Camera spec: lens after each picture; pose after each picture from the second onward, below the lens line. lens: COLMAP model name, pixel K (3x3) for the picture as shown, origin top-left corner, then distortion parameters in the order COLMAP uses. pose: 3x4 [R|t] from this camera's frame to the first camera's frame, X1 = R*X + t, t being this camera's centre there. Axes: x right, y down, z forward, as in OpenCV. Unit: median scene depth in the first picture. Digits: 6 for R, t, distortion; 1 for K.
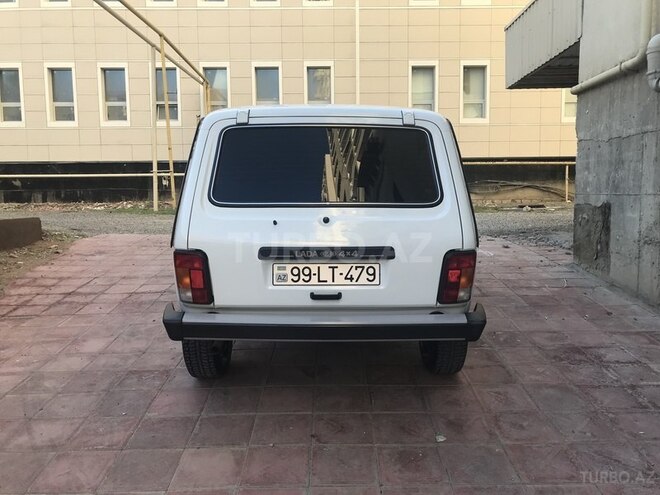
lens RADIAL K [[541.2, 0, 330.2], [0, 541.2, 244.4], [0, 0, 1]] dist [0.012097, 0.002174]
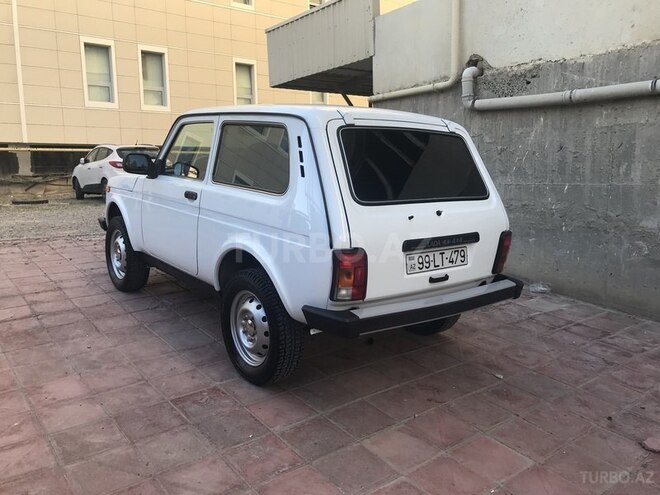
lens RADIAL K [[541.2, 0, 331.7], [0, 541.2, 245.6], [0, 0, 1]] dist [0.012097, 0.002174]
pose [[0.786903, -0.083102, 0.611455, -0.741312], [0.067597, 0.996536, 0.048445, -0.039128], [-0.613363, 0.003210, 0.789795, 0.179969]]
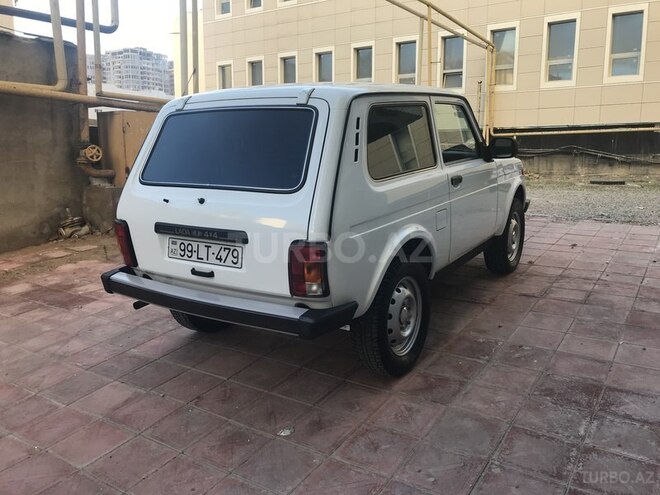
lens RADIAL K [[541.2, 0, 331.4], [0, 541.2, 245.4], [0, 0, 1]] dist [0.012097, 0.002174]
pose [[0.829713, 0.097059, -0.549686, 0.646926], [-0.062819, 0.994747, 0.080824, -0.049576], [0.554643, -0.032530, 0.831452, 0.209453]]
